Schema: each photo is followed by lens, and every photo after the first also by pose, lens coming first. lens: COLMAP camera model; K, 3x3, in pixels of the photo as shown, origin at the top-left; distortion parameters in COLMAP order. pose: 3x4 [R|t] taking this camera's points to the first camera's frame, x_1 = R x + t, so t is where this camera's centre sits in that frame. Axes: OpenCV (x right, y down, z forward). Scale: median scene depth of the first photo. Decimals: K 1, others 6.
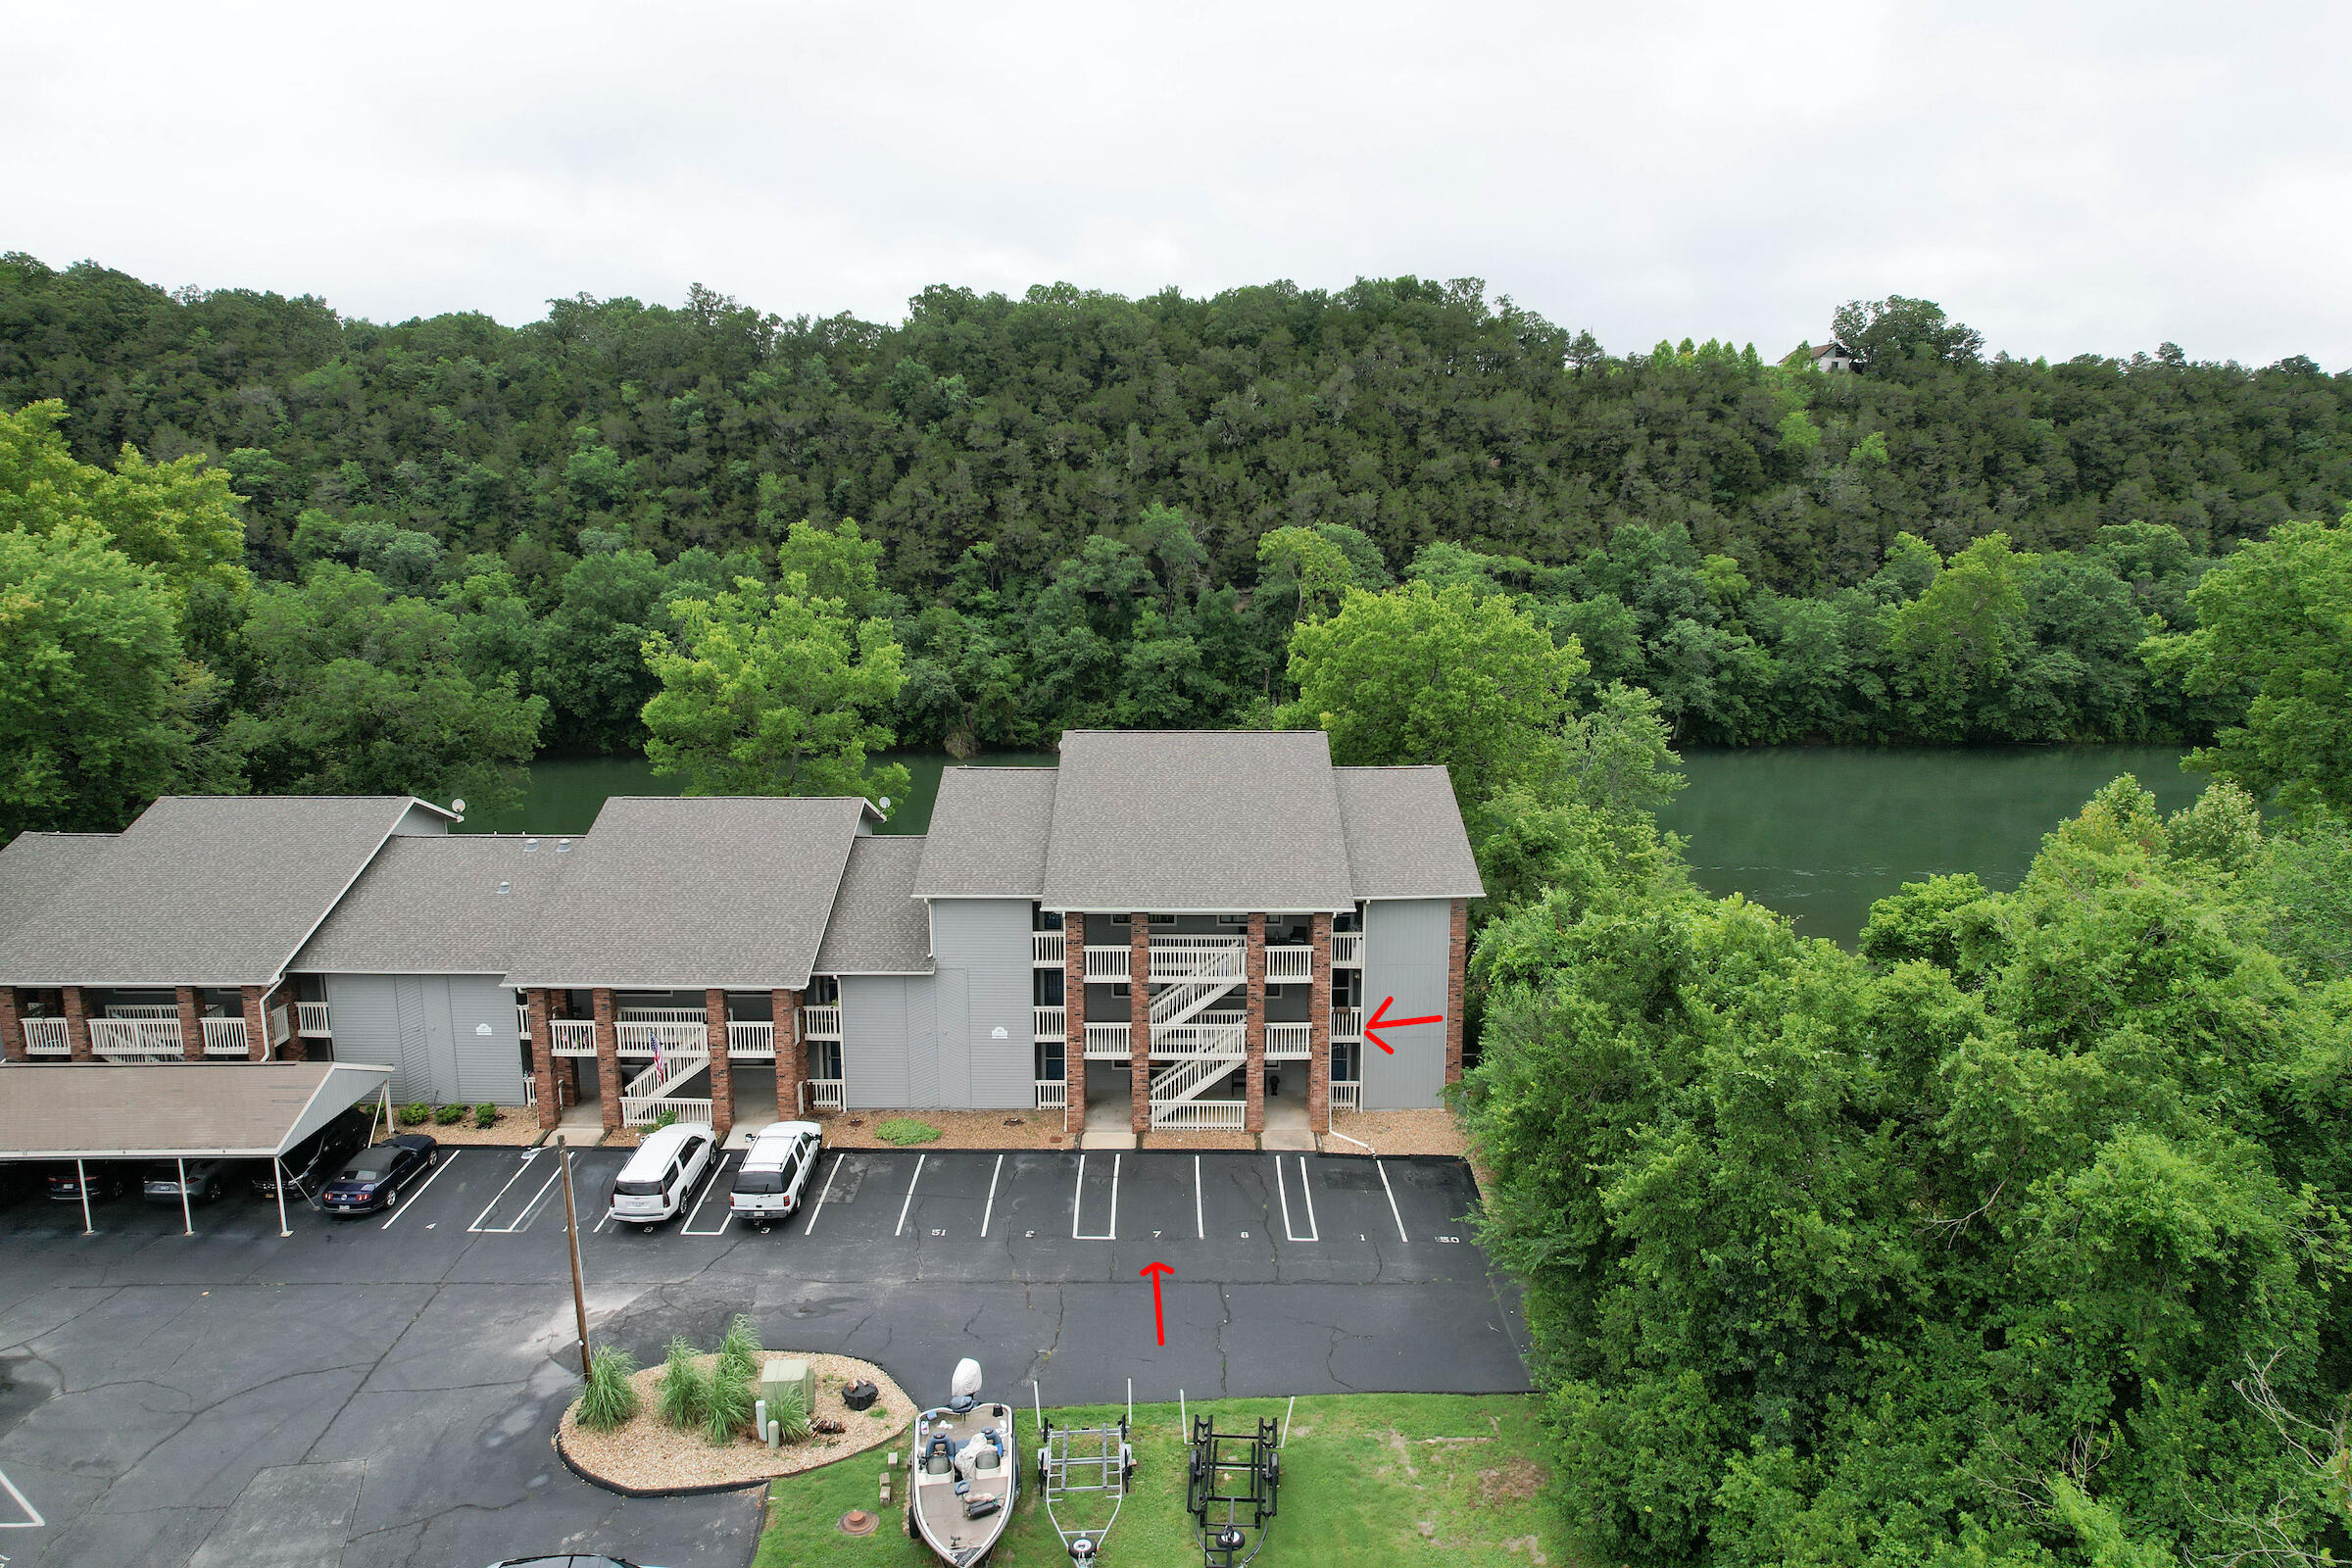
lens RADIAL K [[1504.2, 0, 1181.9], [0, 1504.2, 787.3], [0, 0, 1]] dist [-0.078757, 0.072147]
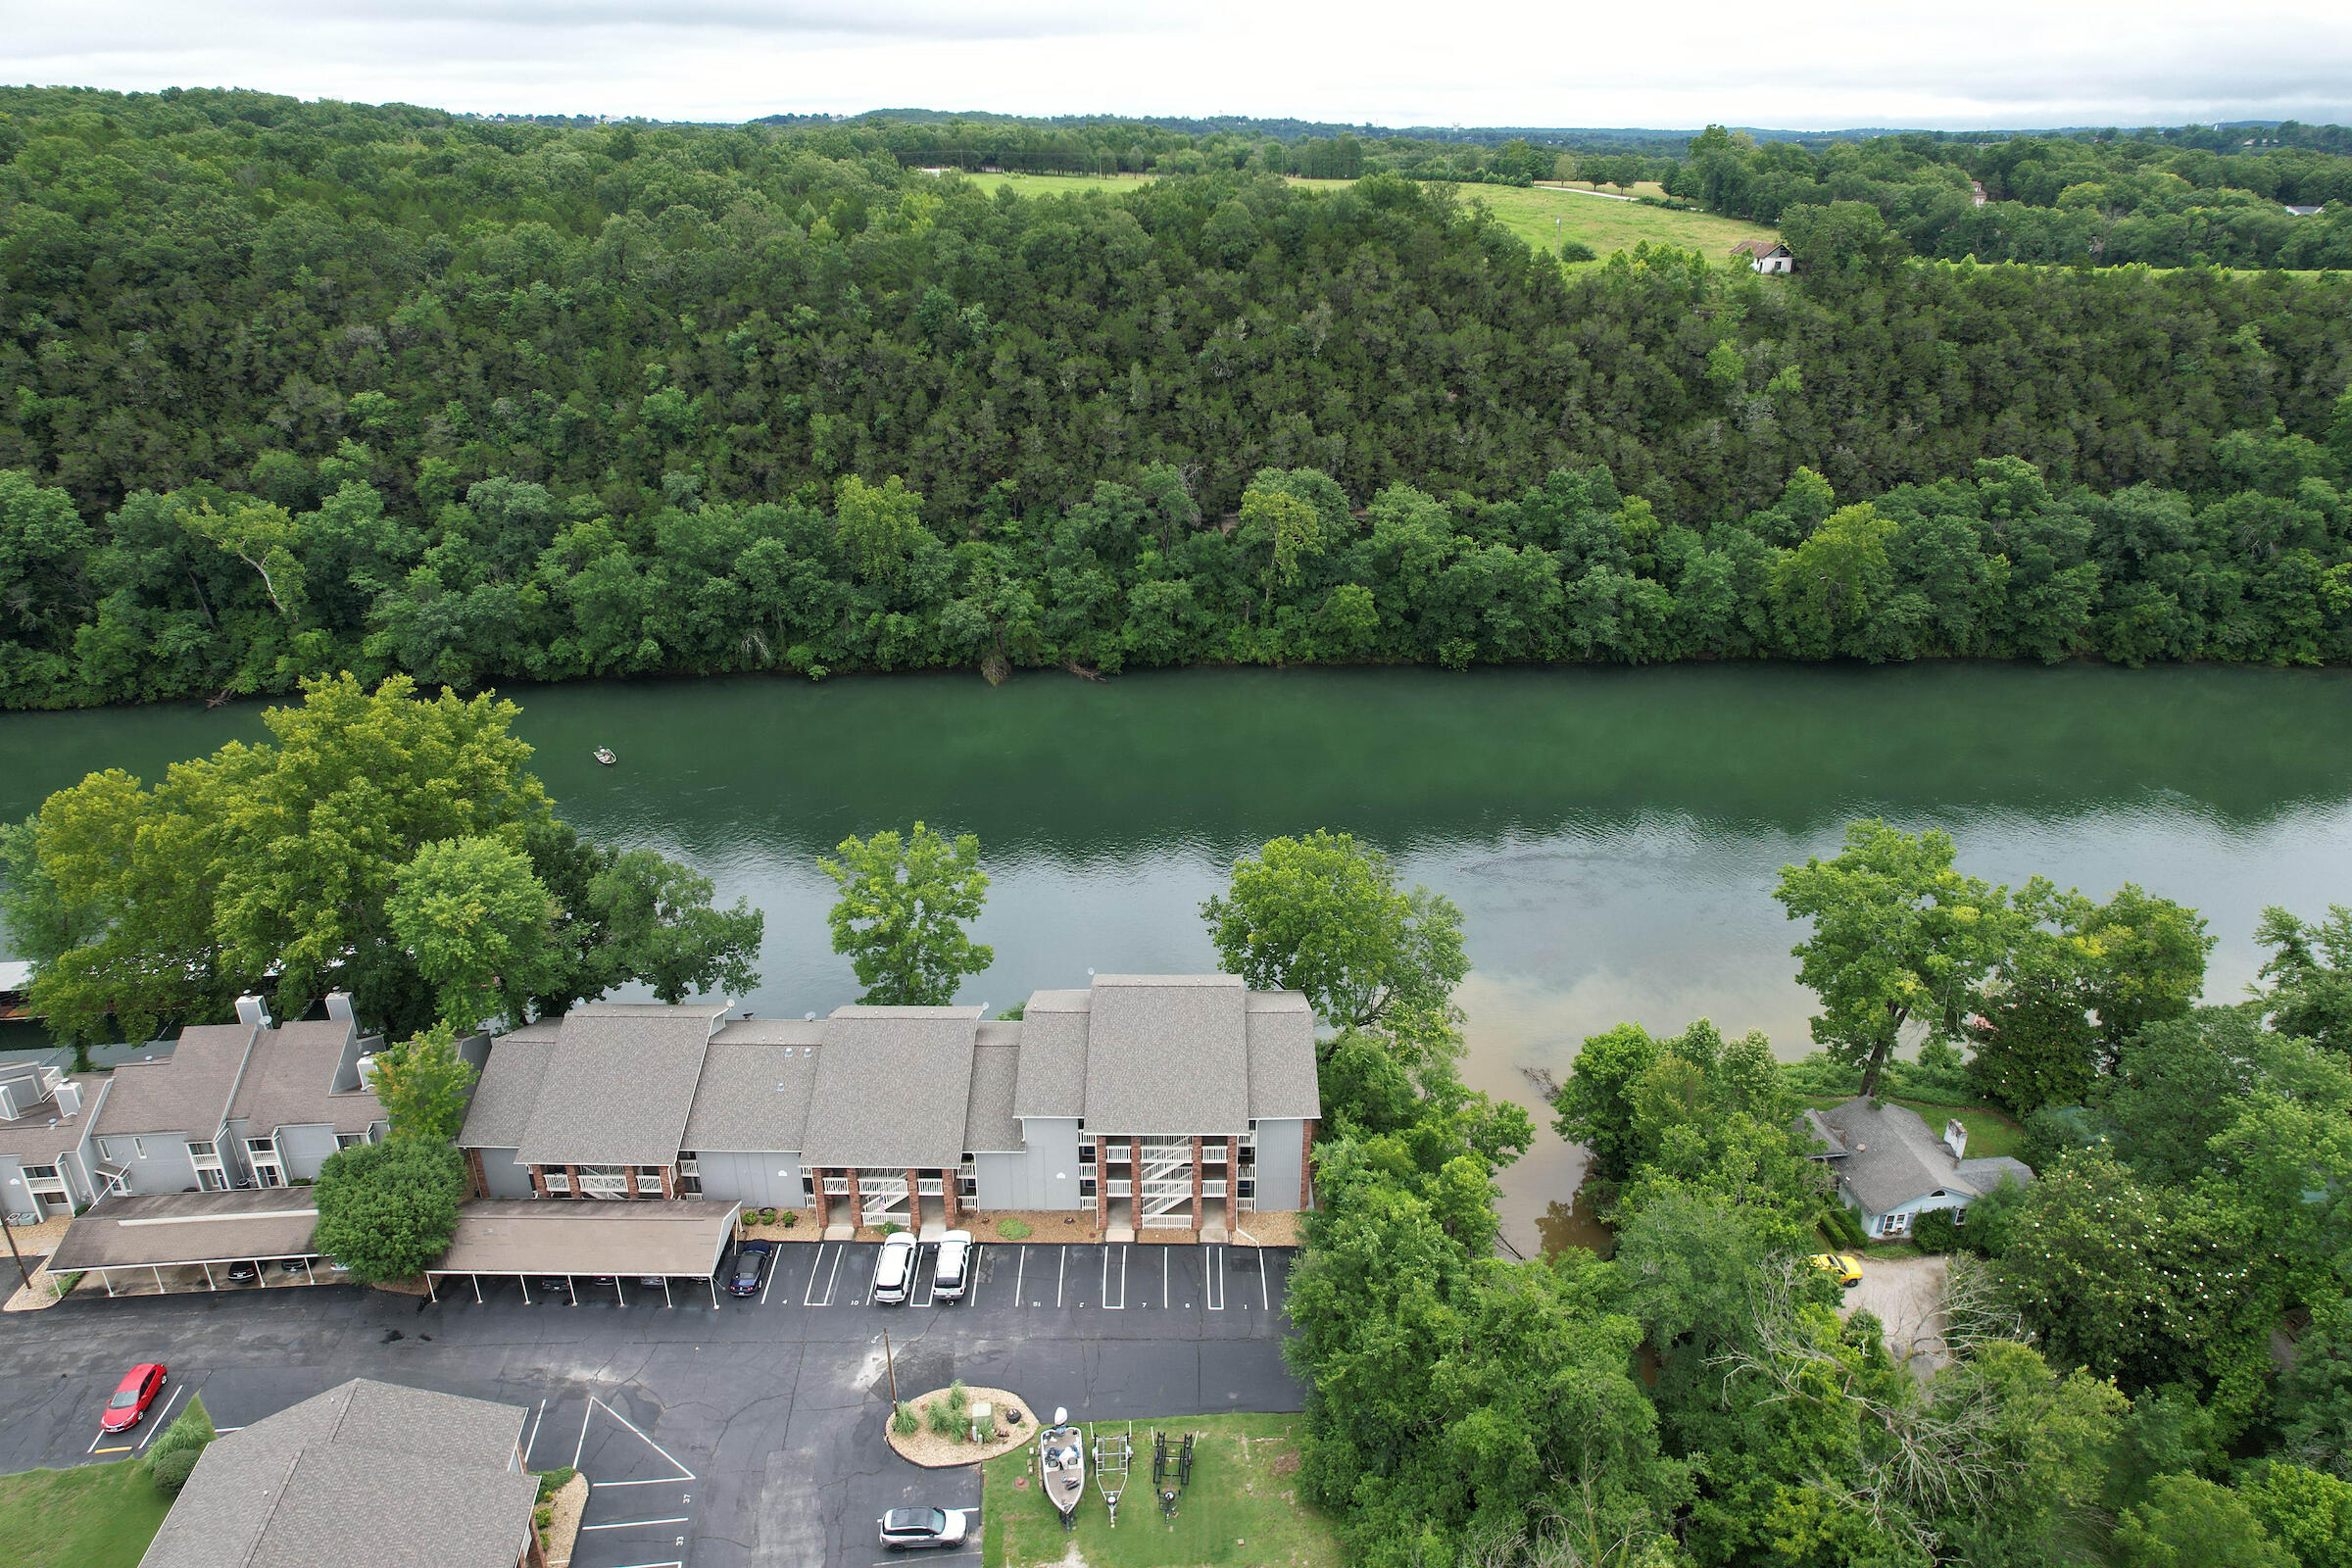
lens RADIAL K [[1504.2, 0, 1181.9], [0, 1504.2, 787.3], [0, 0, 1]] dist [-0.078757, 0.072147]
pose [[0.999982, 0.004021, -0.004384, 0.009383], [-0.002896, 0.972795, 0.231650, -0.197042], [0.005197, -0.231633, 0.972789, -0.186411]]
